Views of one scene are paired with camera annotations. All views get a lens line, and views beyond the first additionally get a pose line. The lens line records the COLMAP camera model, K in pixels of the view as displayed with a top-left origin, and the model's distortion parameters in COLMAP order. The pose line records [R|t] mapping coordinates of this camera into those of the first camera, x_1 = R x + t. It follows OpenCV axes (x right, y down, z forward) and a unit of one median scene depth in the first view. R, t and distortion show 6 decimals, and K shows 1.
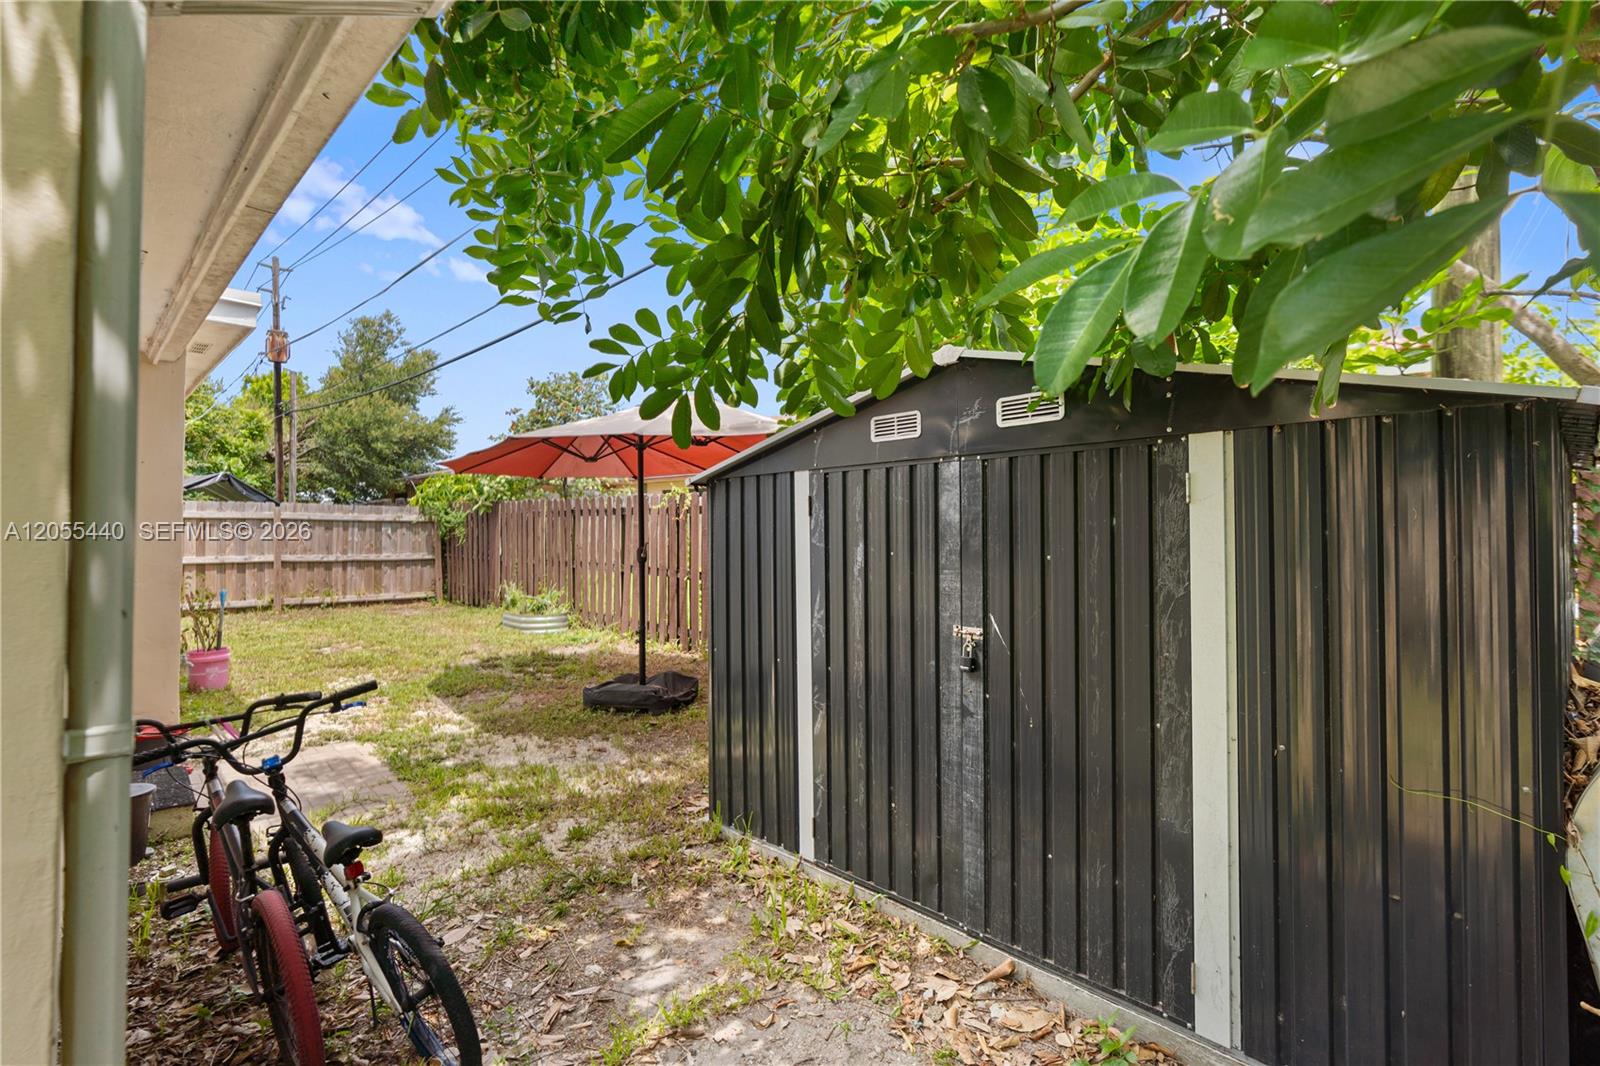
lens RADIAL K [[721.4, 0, 800.0], [0, 721.4, 533.0], [0, 0, 1]] dist [-0.018262, 0.000060]
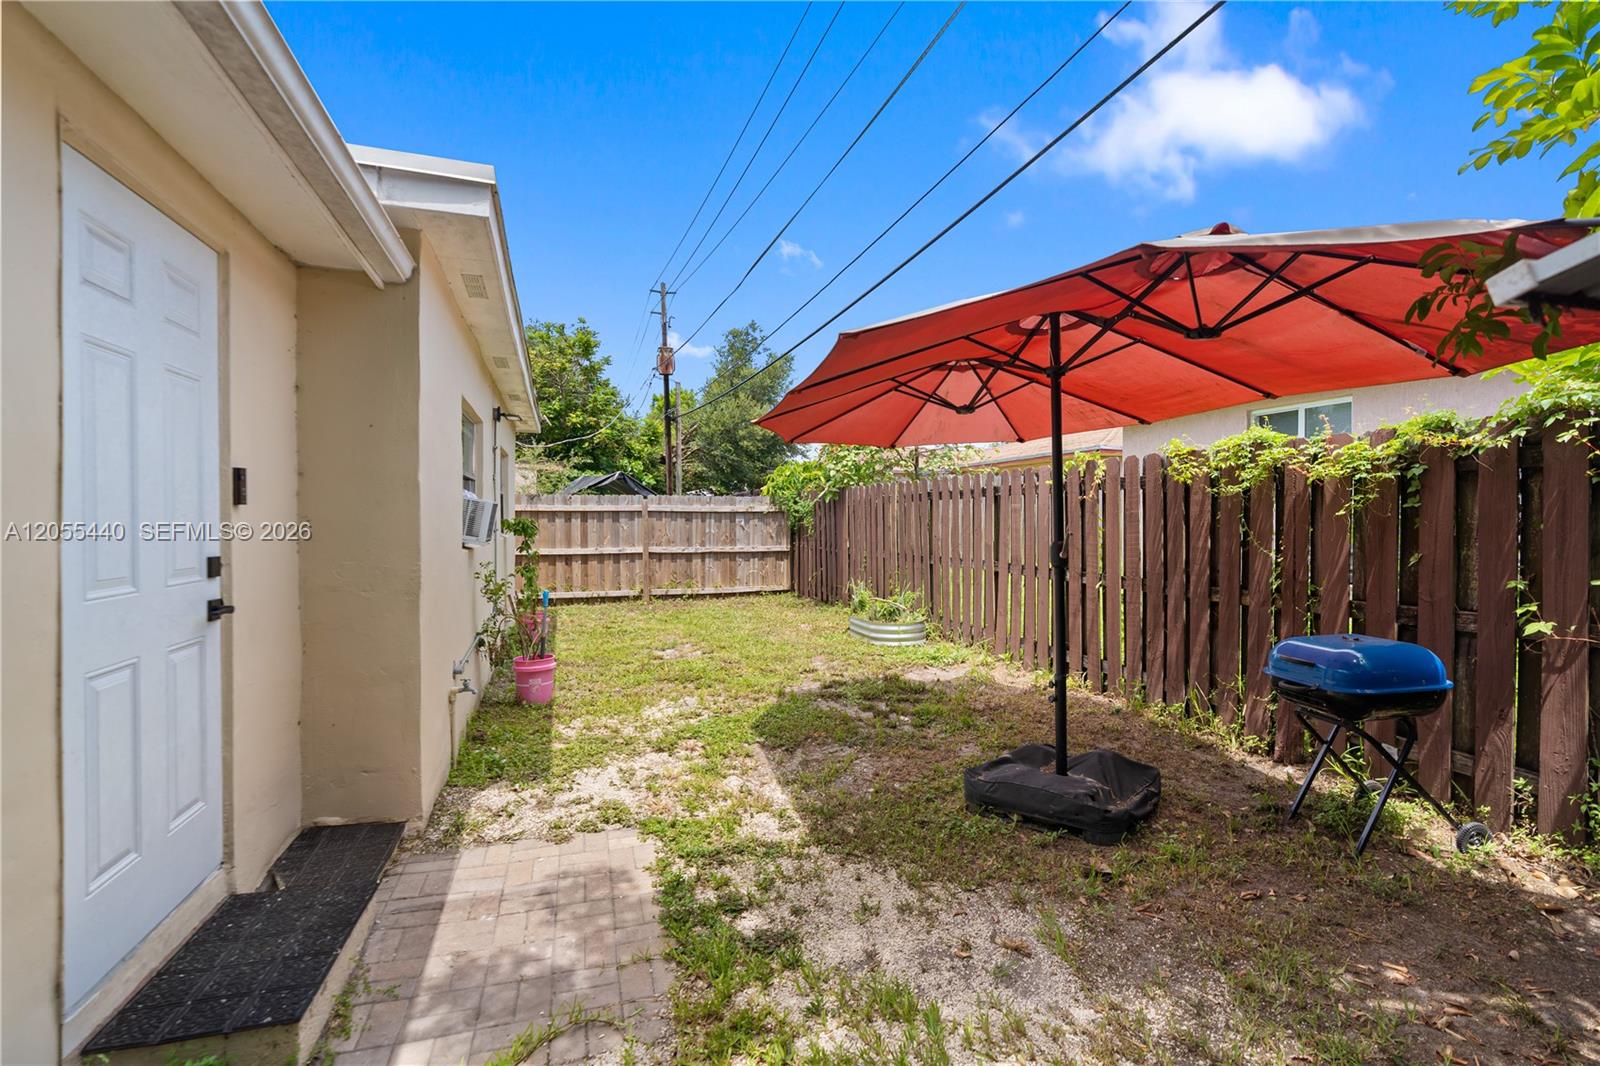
lens RADIAL K [[713.9, 0, 803.5], [0, 713.9, 526.9], [0, 0, 1]] dist [0.002902, 0.000344]
pose [[0.894092, -0.008327, -0.447805, -0.071027], [0.010956, 0.999935, 0.003281, 0.001838], [0.447748, -0.007840, 0.894125, 0.187431]]
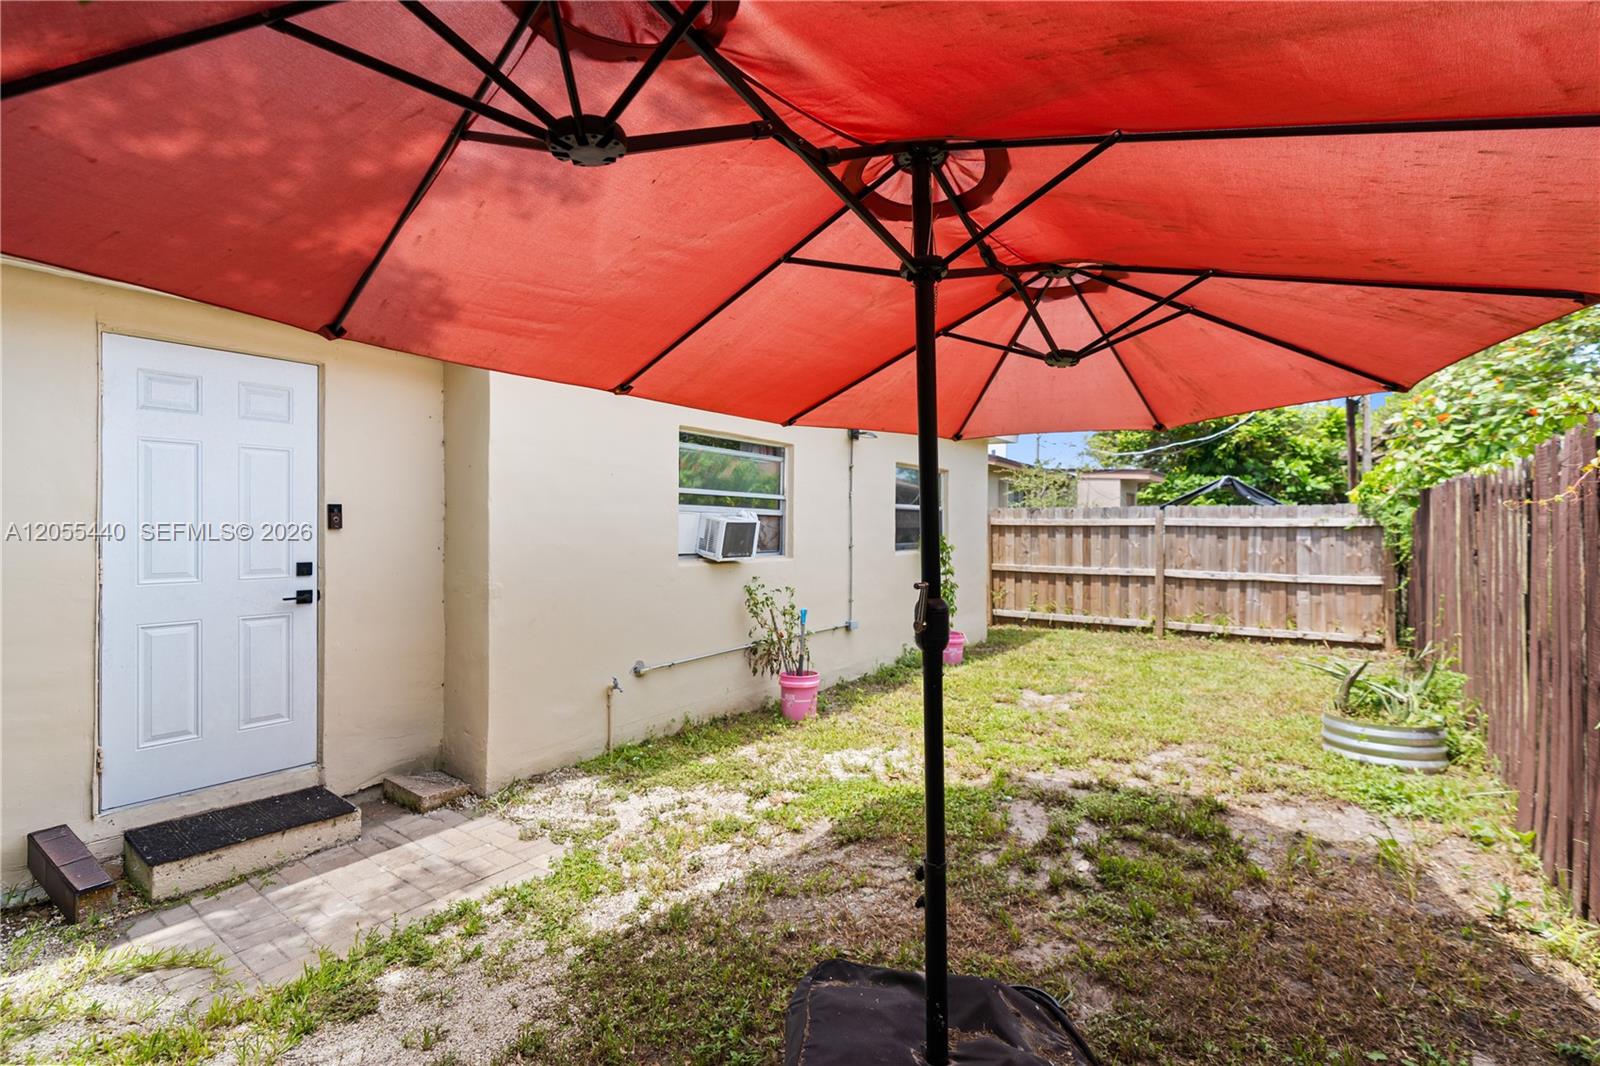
lens RADIAL K [[726.1, 0, 800.0], [0, 726.1, 533.0], [0, 0, 1]] dist [-0.002041, 0.000083]
pose [[0.184564, -0.005398, -0.982806, 0.031451], [-0.006511, 0.999956, -0.006715, -0.002764], [0.982799, 0.007639, 0.184521, 0.426972]]
